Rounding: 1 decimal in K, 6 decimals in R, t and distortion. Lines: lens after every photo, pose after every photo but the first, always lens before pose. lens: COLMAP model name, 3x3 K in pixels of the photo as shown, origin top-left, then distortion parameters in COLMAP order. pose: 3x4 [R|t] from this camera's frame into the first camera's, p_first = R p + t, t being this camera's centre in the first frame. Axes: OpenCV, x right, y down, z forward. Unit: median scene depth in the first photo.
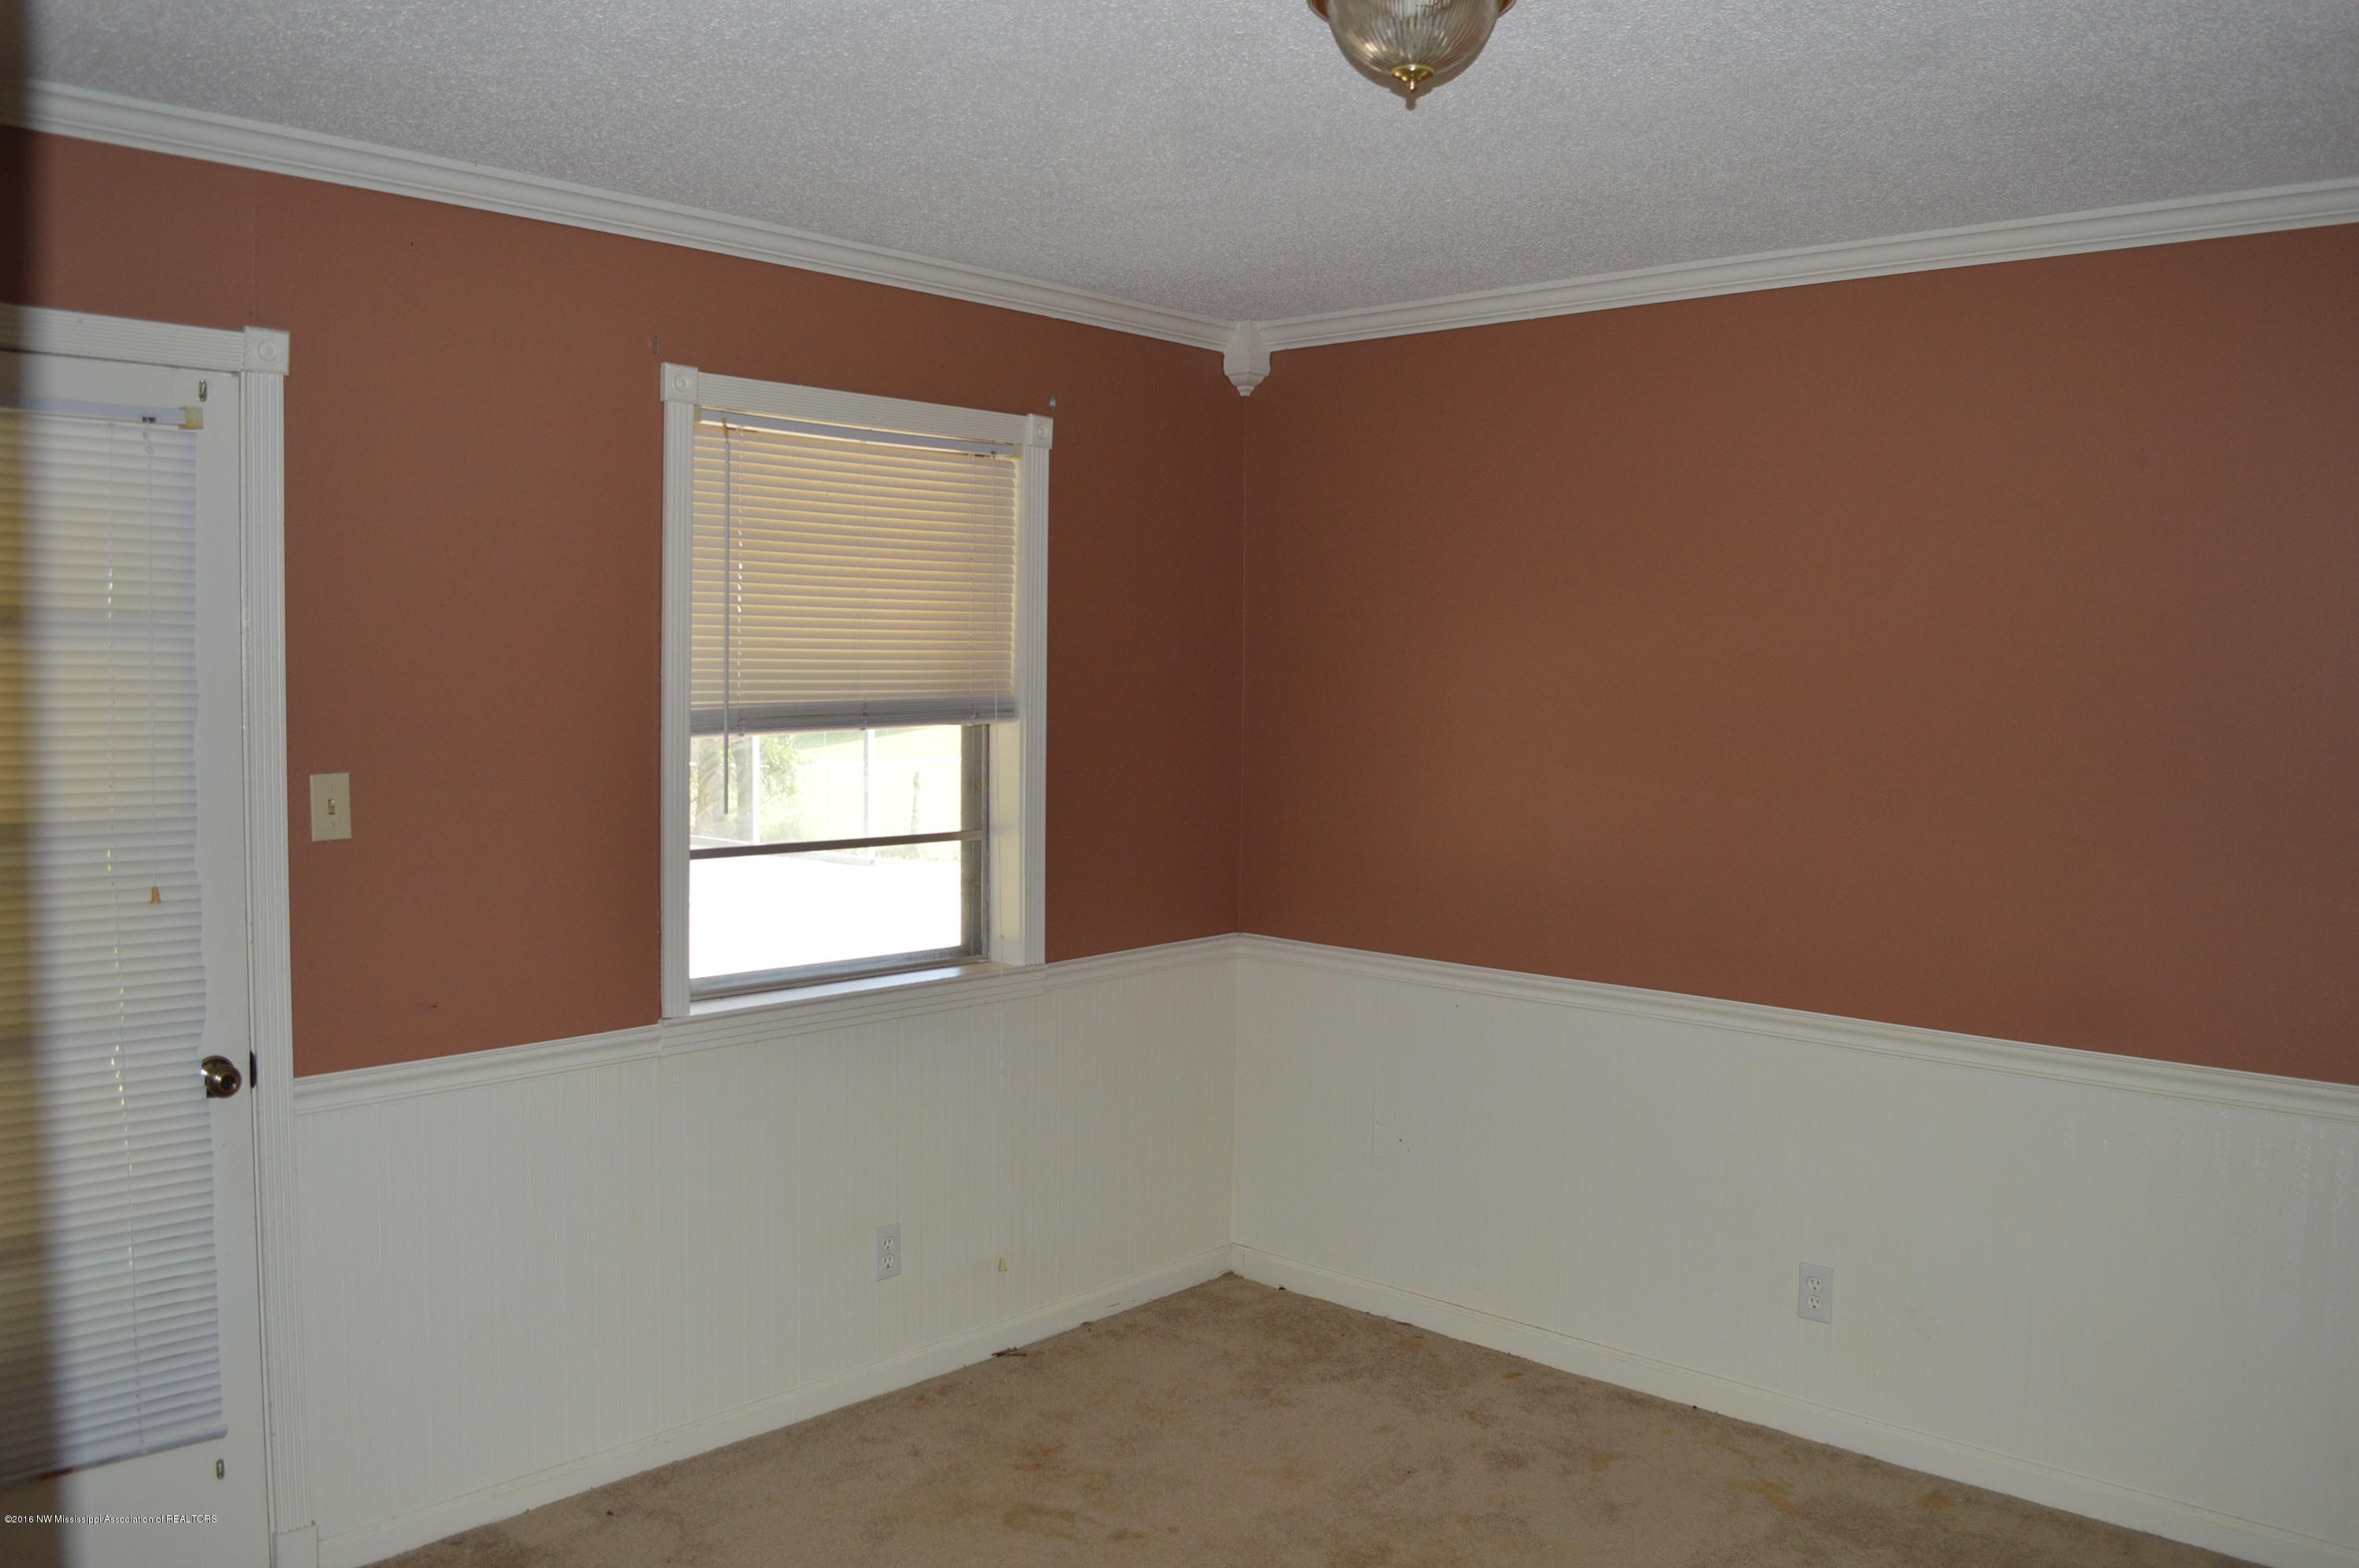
lens RADIAL K [[1881.3, 0, 1177.8], [0, 1881.3, 787.0], [0, 0, 1]] dist [-0.081185, 0.011487]
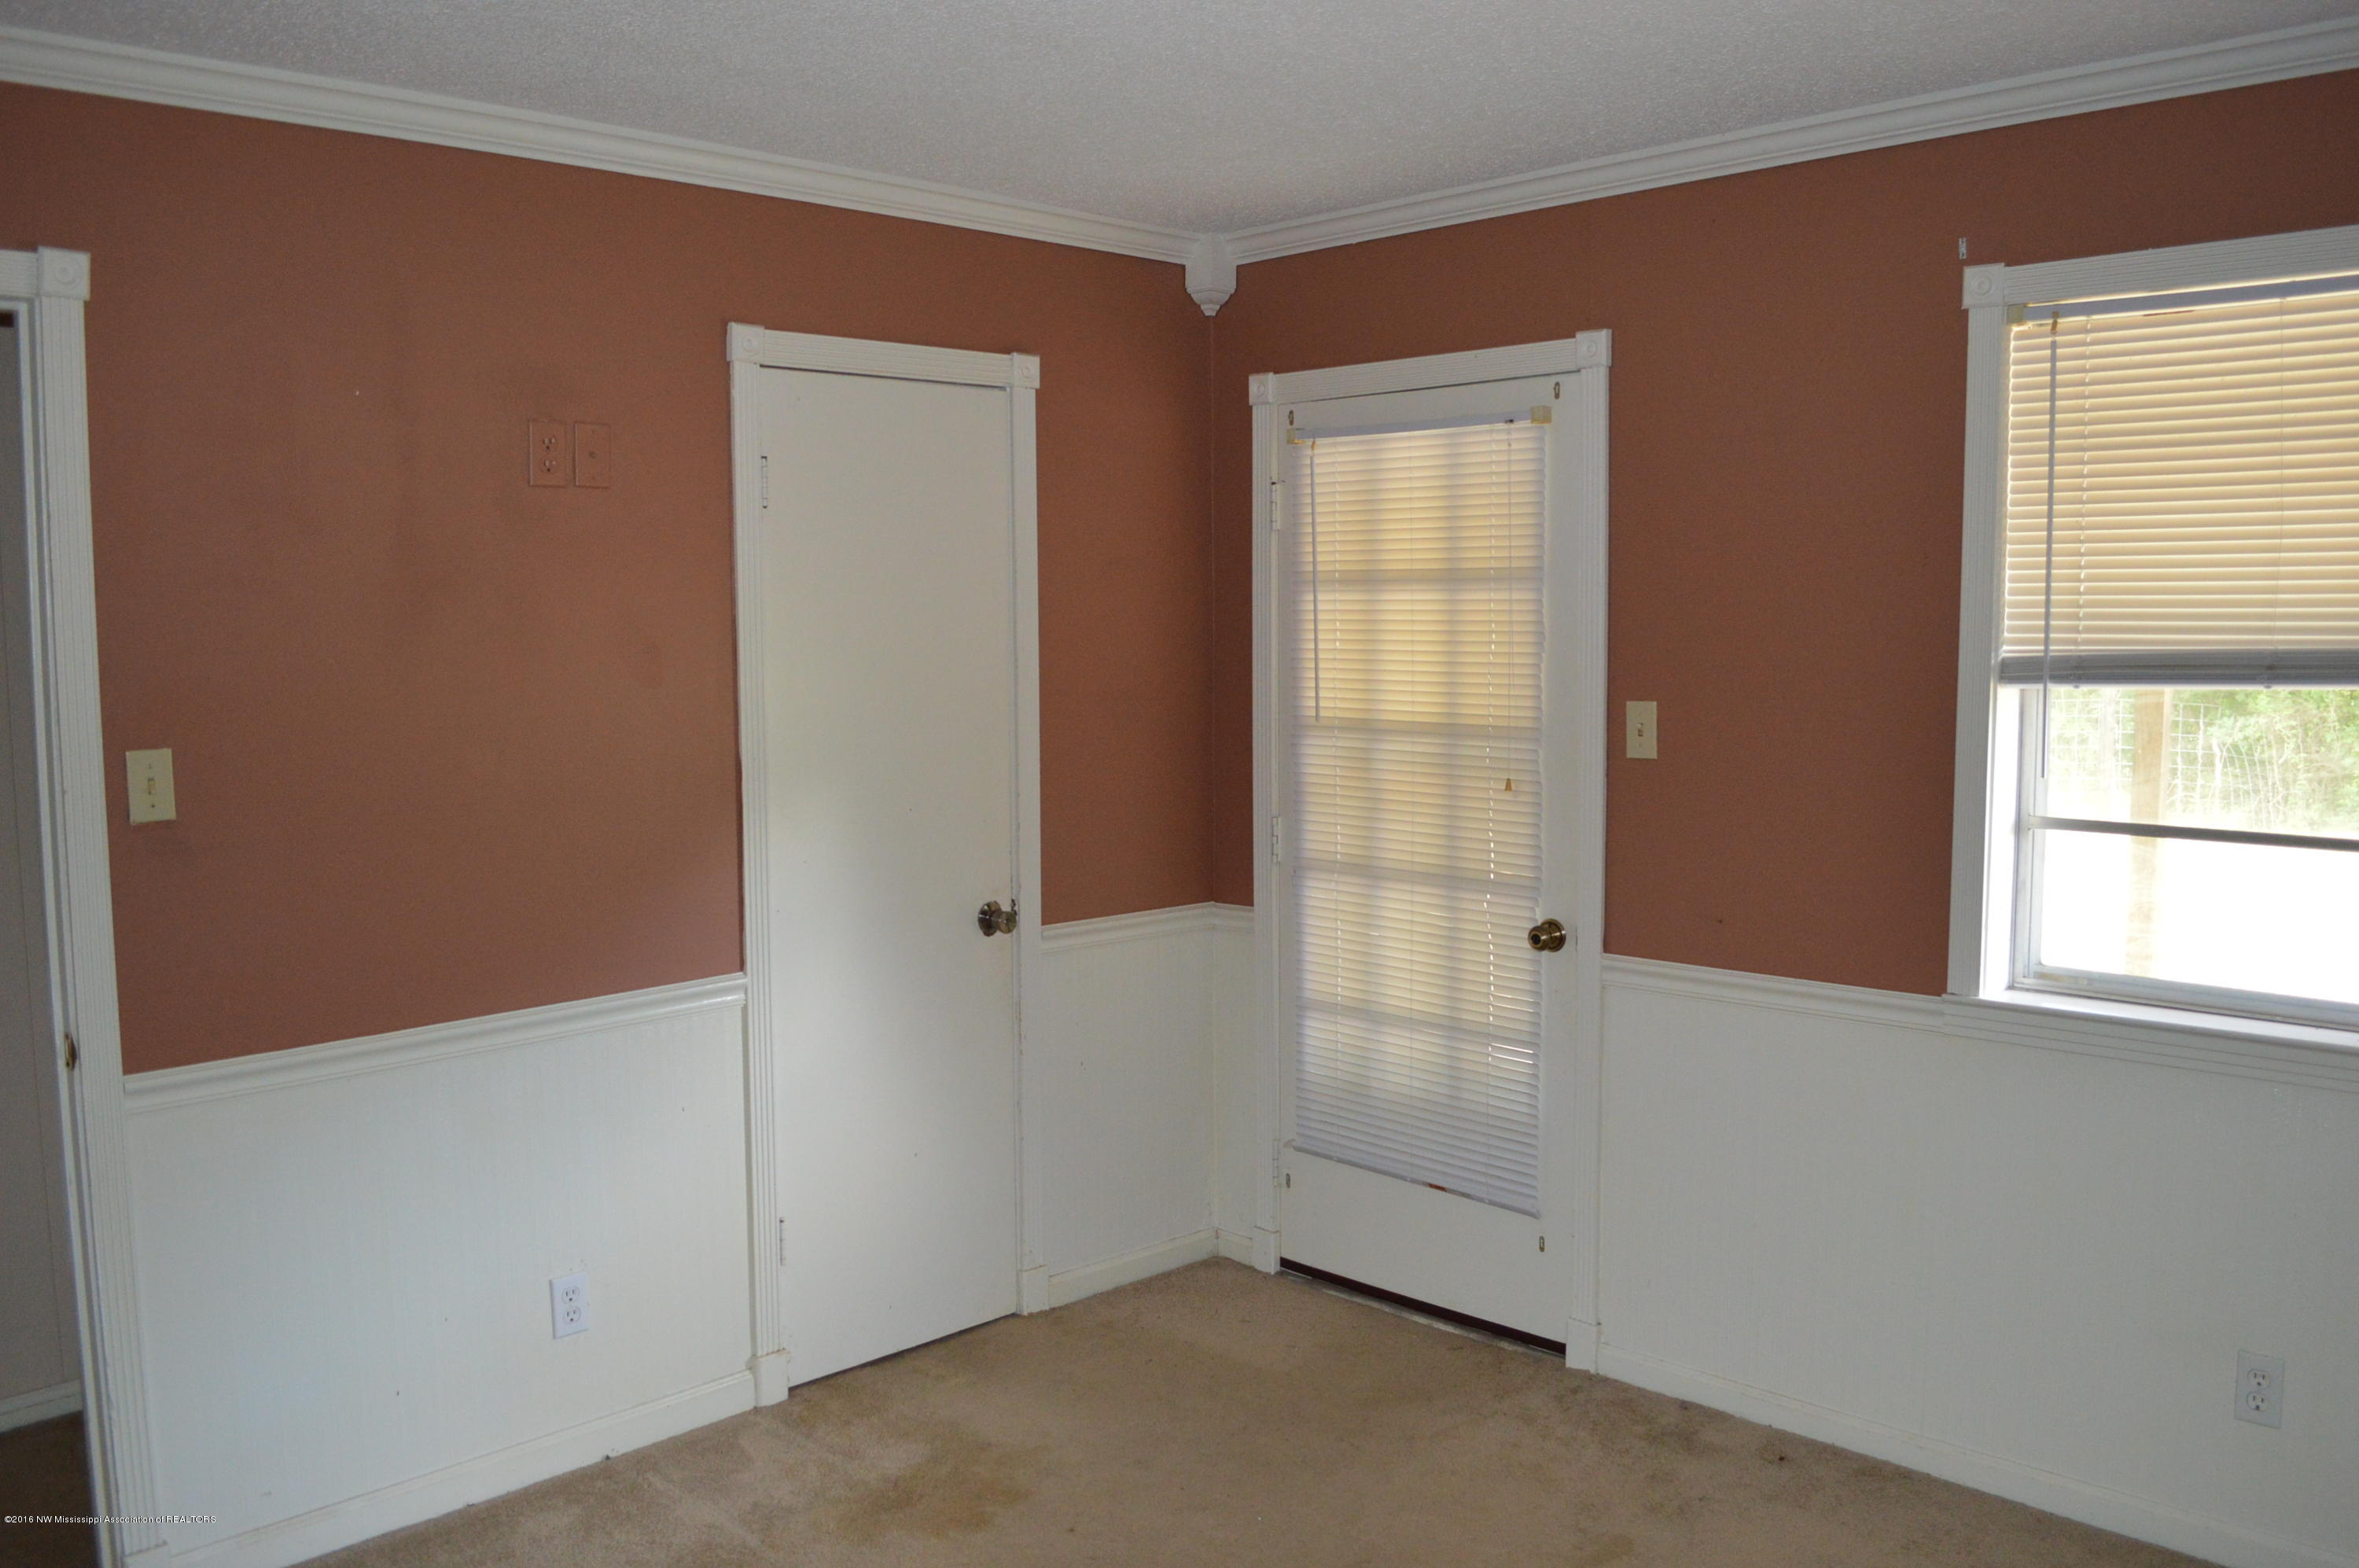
lens RADIAL K [[1881.3, 0, 1177.7], [0, 1881.3, 779.4], [0, 0, 1]] dist [-0.081185, 0.011487]
pose [[-0.037080, 0.080479, -0.996066, 0.730938], [-0.052236, 0.995233, 0.082357, -0.040169], [0.997946, 0.055084, -0.032700, 0.751032]]
